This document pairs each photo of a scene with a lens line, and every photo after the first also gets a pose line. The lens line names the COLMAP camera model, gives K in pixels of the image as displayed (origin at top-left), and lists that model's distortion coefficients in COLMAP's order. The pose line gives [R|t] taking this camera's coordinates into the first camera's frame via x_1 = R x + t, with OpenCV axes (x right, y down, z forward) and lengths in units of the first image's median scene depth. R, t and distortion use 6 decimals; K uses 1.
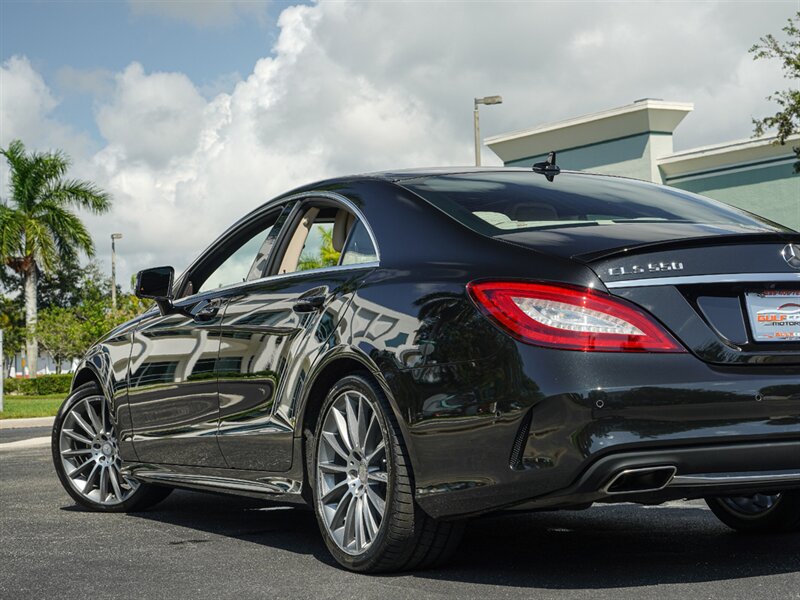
lens RADIAL K [[1666.6, 0, 425.6], [0, 1666.6, 300.9], [0, 0, 1]] dist [-0.001728, -0.083035]
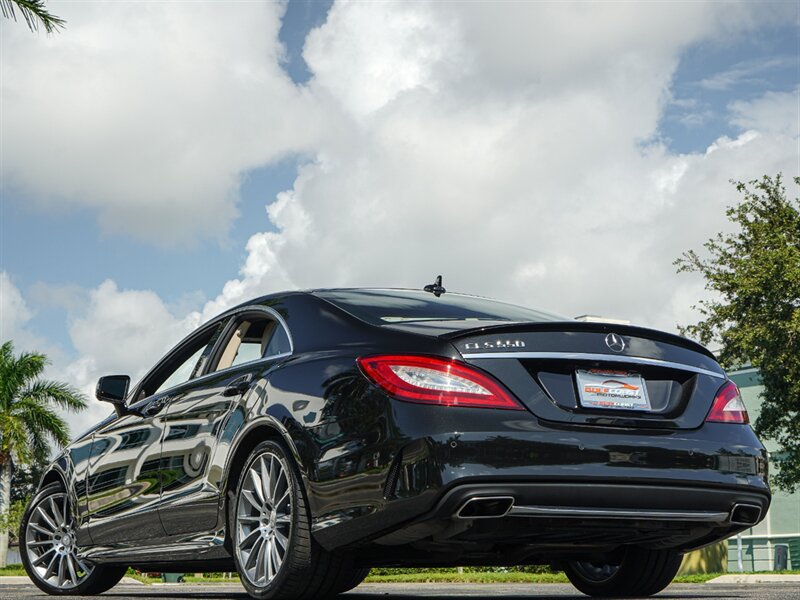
lens RADIAL K [[1599.0, 0, 397.0], [0, 1599.0, 298.9], [0, 0, 1]] dist [0.012979, -0.124103]
pose [[0.999677, 0.025240, 0.003108, 0.045083], [-0.024569, 0.990117, -0.138073, 0.100152], [-0.006563, 0.137952, 0.990417, -0.185223]]
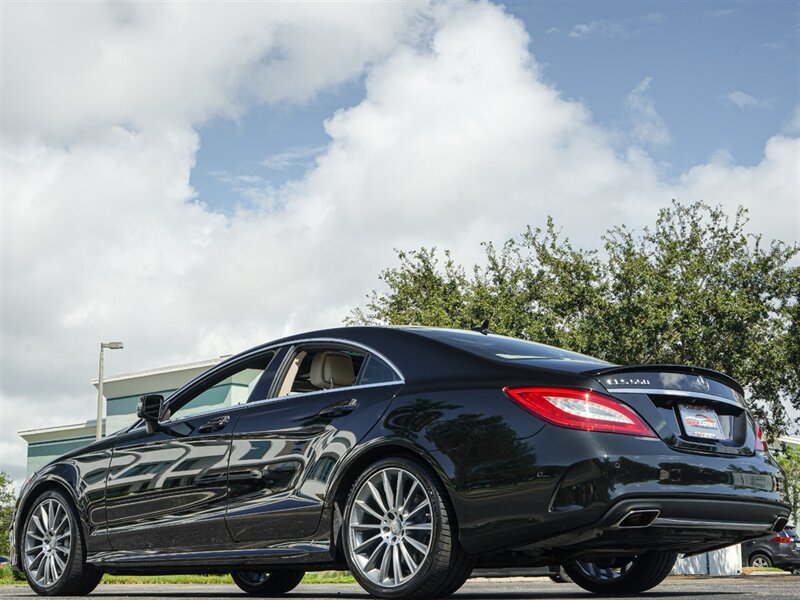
lens RADIAL K [[1355.5, 0, 384.3], [0, 1355.5, 298.1], [0, 0, 1]] dist [-0.012436, 0.094379]
pose [[0.954608, 0.082350, 0.286257, -0.379837], [-0.031428, 0.983505, -0.178128, 0.113924], [-0.296204, 0.161046, 0.941450, -0.094265]]
